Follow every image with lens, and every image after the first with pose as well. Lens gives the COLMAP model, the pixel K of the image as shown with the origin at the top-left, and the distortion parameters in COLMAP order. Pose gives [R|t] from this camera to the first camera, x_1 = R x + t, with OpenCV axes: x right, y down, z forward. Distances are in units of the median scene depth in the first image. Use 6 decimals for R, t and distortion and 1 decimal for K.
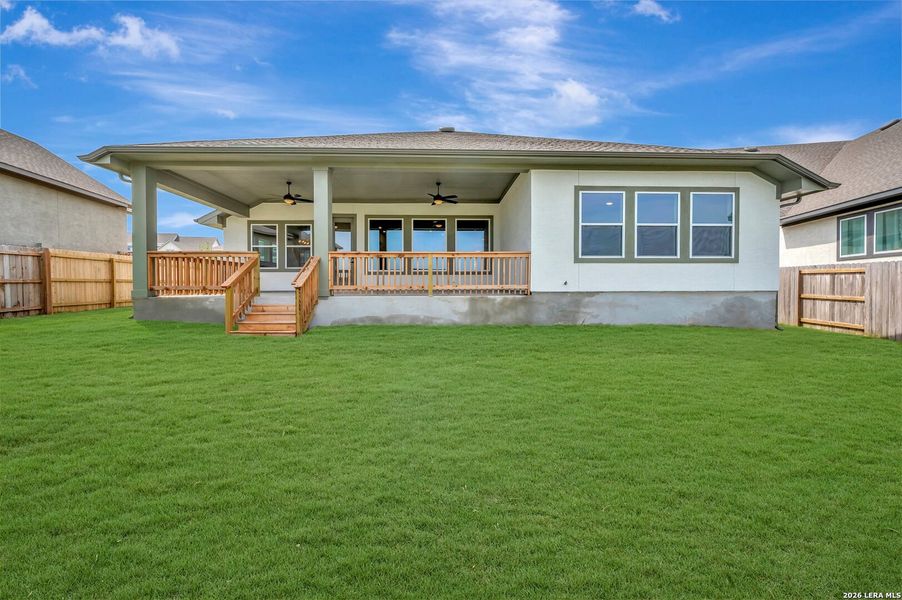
lens RADIAL K [[351.0, 0, 451.0], [0, 351.0, 287.7], [0, 0, 1]] dist [-0.000556, -0.000059]
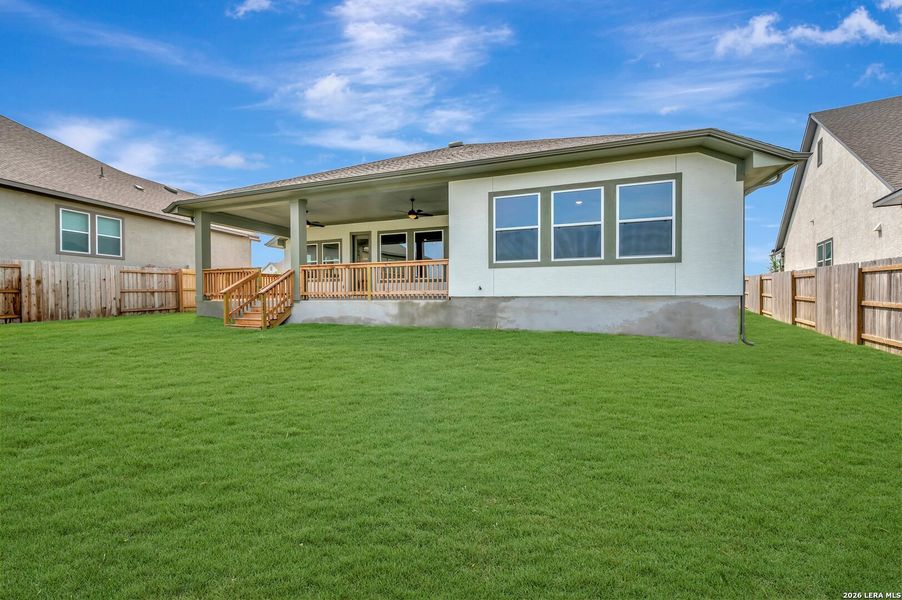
lens RADIAL K [[361.2, 0, 451.7], [0, 361.2, 294.5], [0, 0, 1]] dist [-0.001144, -0.000288]
pose [[0.926685, -0.003172, -0.375824, 0.635562], [0.002361, 0.999994, -0.002619, 0.007688], [0.375830, 0.001539, 0.926687, -0.009943]]
